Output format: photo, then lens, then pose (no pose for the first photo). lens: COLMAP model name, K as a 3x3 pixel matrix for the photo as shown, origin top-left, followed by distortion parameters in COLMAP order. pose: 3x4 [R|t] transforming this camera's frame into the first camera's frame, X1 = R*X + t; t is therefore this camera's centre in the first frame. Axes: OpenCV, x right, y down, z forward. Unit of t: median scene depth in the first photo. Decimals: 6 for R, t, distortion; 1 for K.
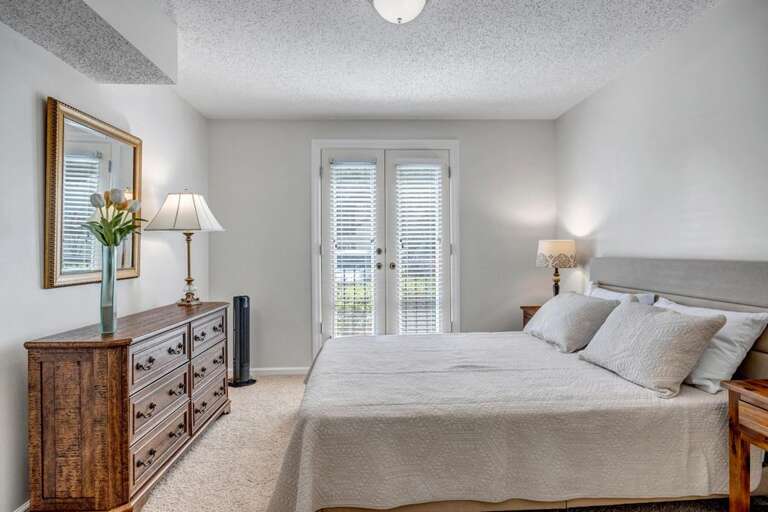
lens RADIAL K [[420.6, 0, 391.8], [0, 420.6, 253.5], [0, 0, 1]] dist [-0.007176, -0.000787]
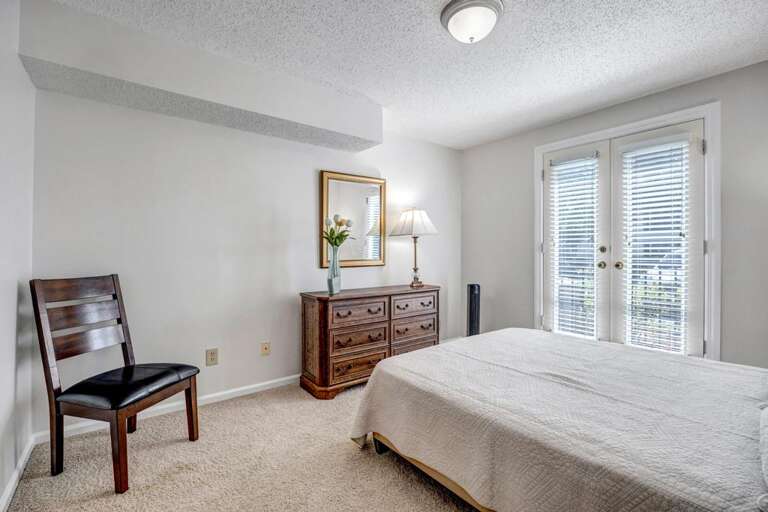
lens RADIAL K [[356.2, 0, 380.7], [0, 356.2, 249.8], [0, 0, 1]] dist [-0.004259, -0.000173]
pose [[0.559145, 0.003794, -0.829061, 0.356866], [-0.004473, 0.999989, 0.001559, -0.003395], [0.829058, 0.002837, 0.559155, 0.149316]]
